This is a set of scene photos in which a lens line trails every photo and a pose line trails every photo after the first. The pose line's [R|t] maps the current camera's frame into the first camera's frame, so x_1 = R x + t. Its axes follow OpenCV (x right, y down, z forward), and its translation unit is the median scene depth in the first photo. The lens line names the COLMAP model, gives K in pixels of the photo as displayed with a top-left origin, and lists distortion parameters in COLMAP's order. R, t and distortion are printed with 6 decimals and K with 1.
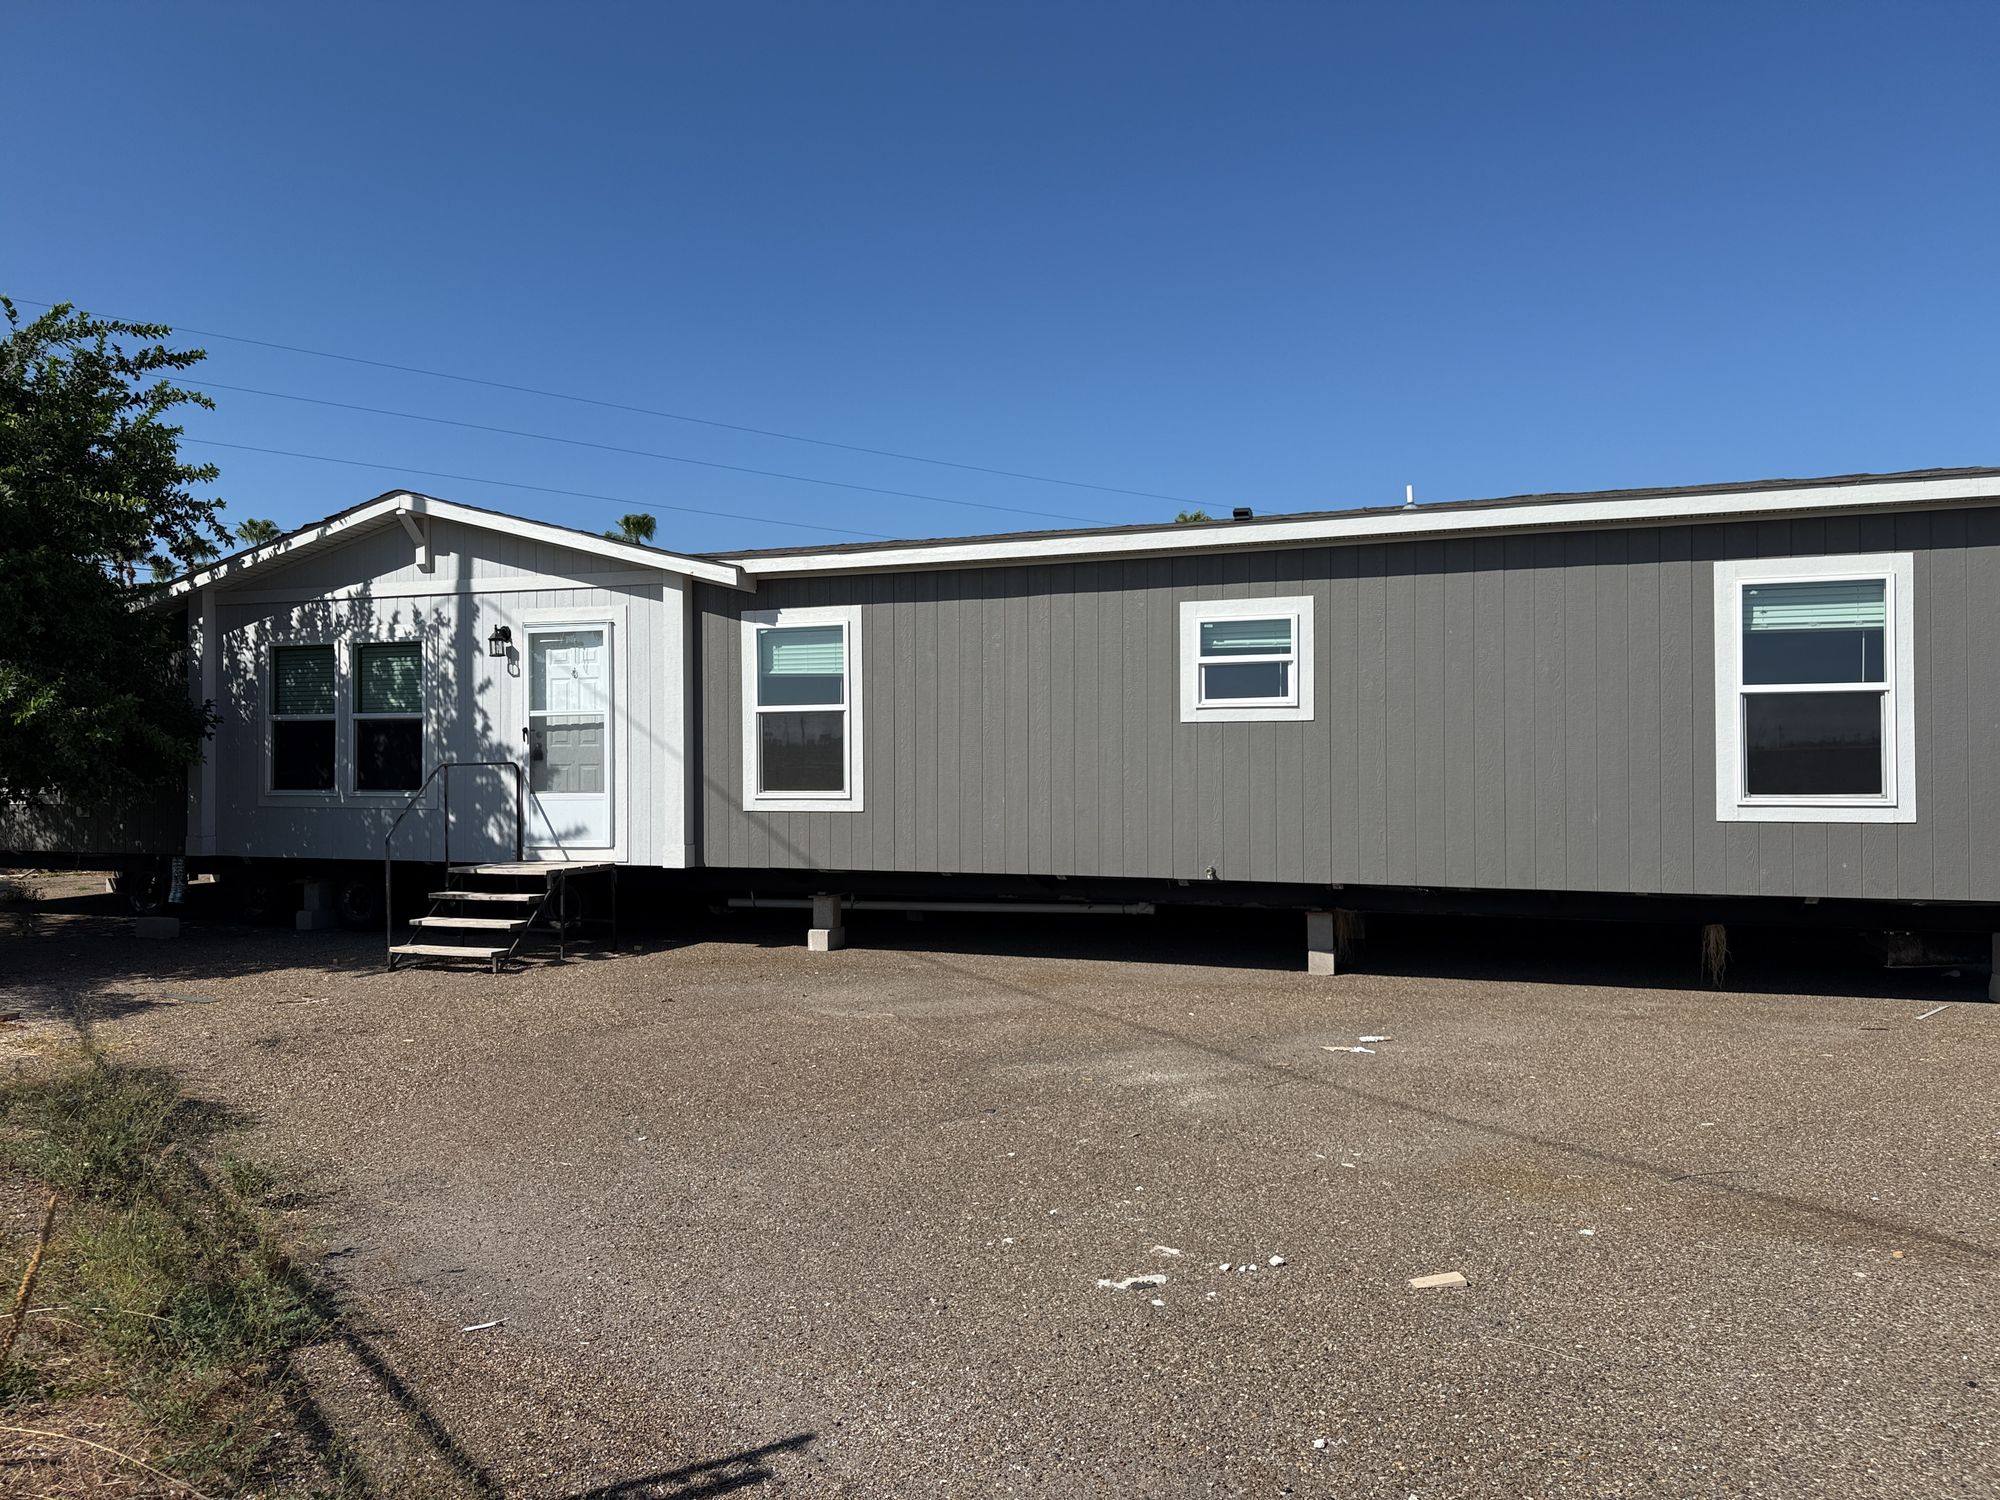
lens RADIAL K [[1406.5, 0, 1000.0], [0, 1406.5, 750.0], [0, 0, 1]] dist [0.055678, -0.000923]
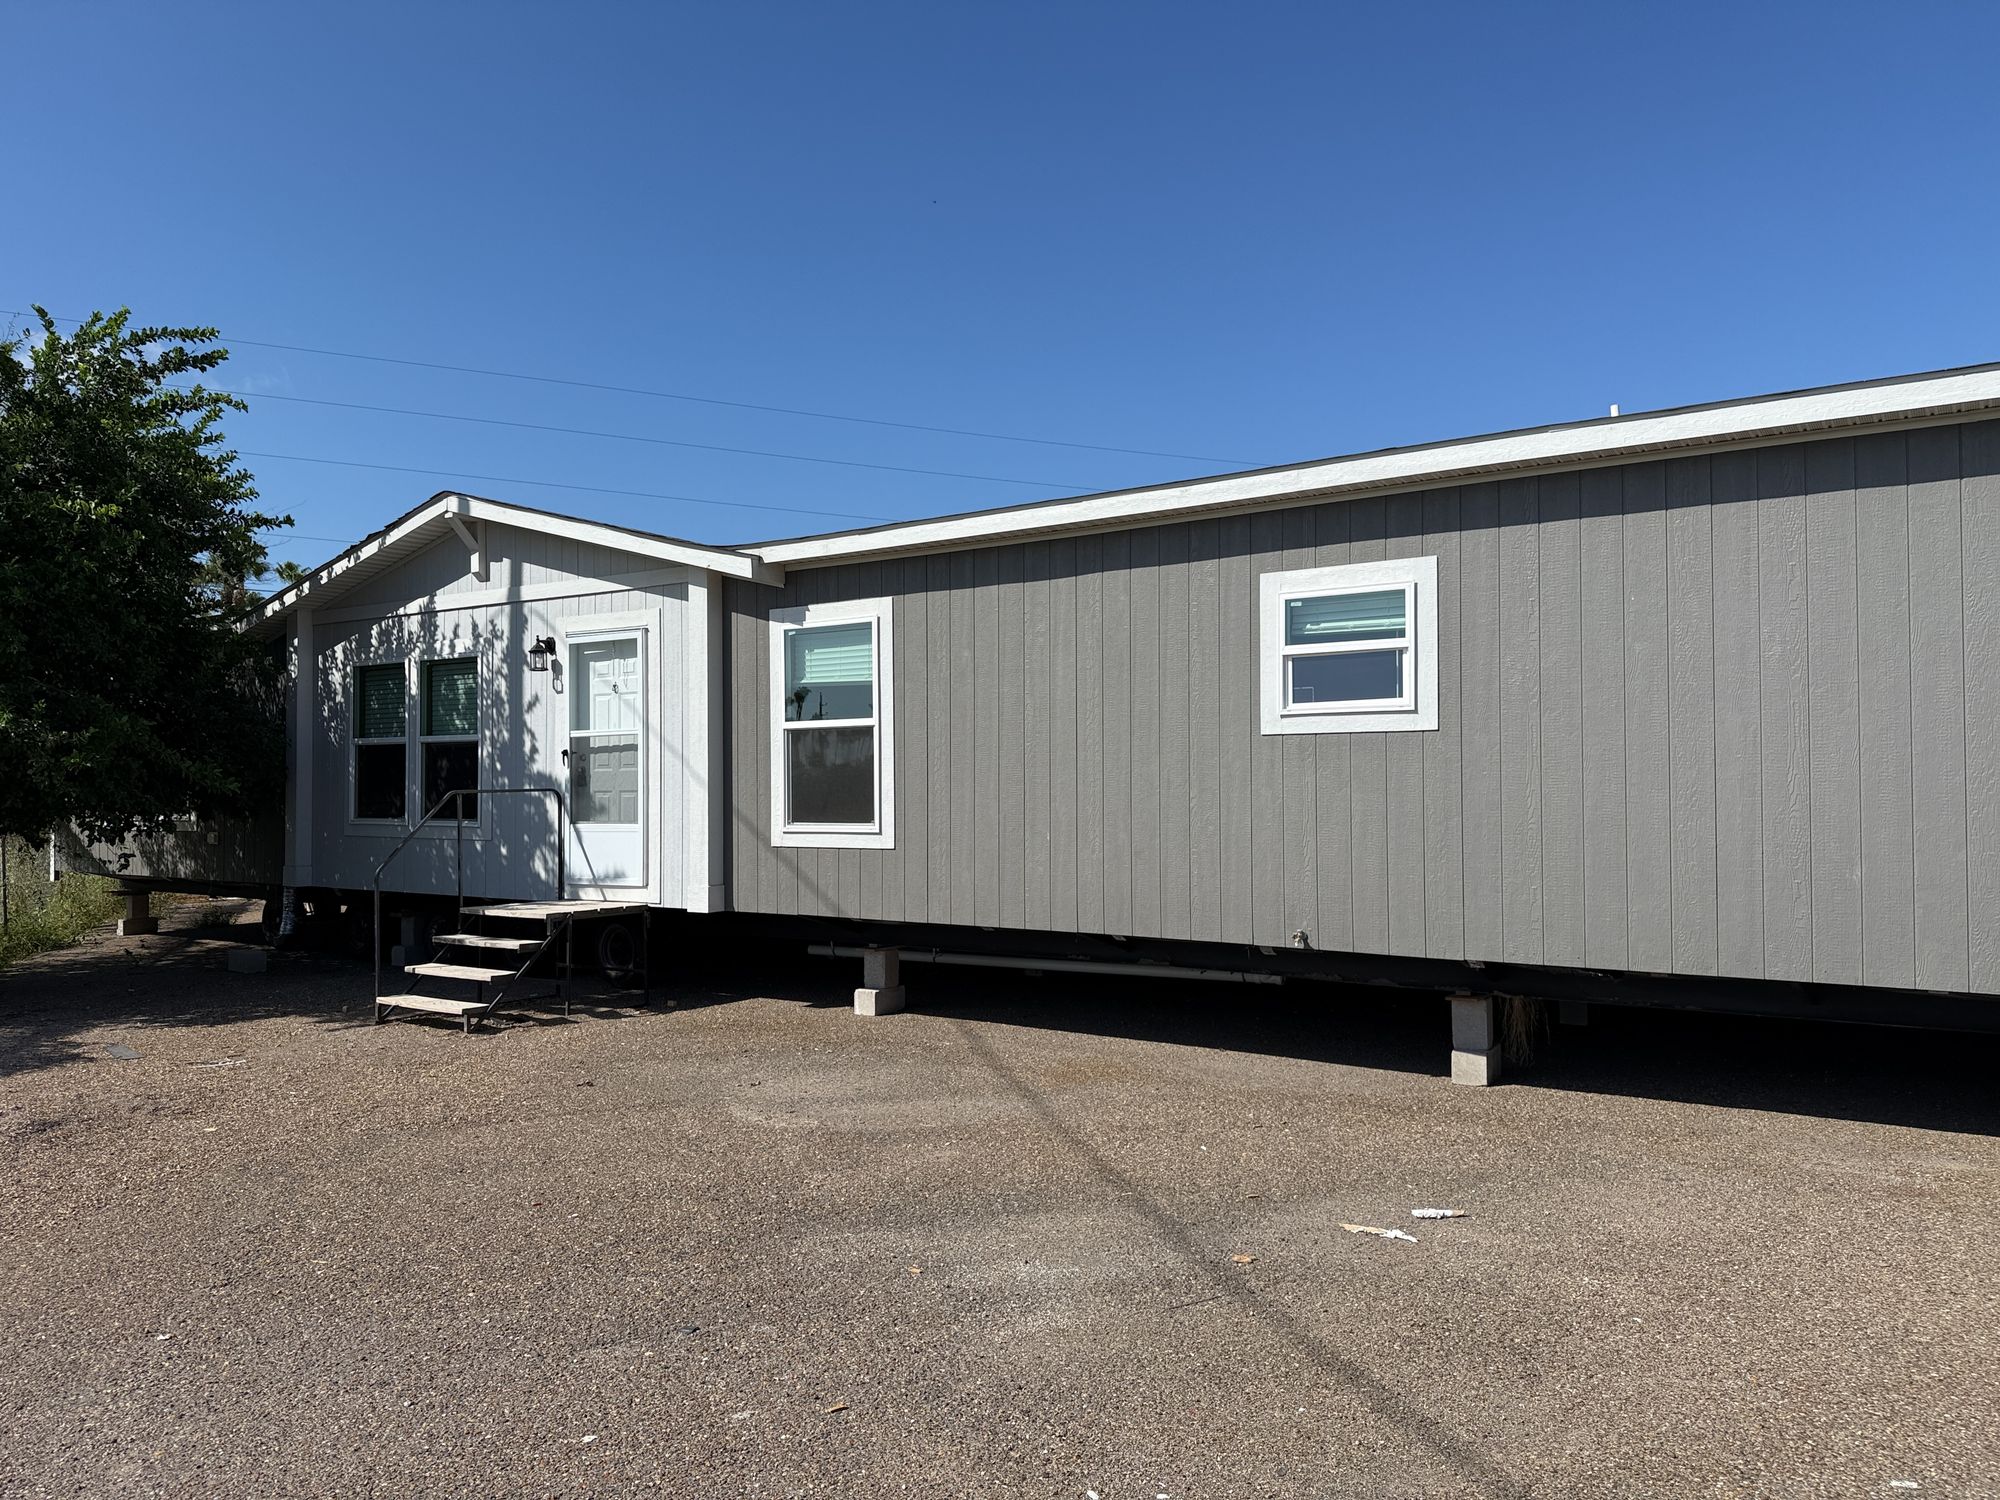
lens RADIAL K [[1406.5, 0, 1000.0], [0, 1406.5, 750.0], [0, 0, 1]] dist [0.055678, -0.000923]
pose [[0.971413, -0.006674, -0.237301, 0.150288], [0.002230, 0.999817, -0.018989, 0.001945], [0.237384, 0.017917, 0.971251, 0.213891]]
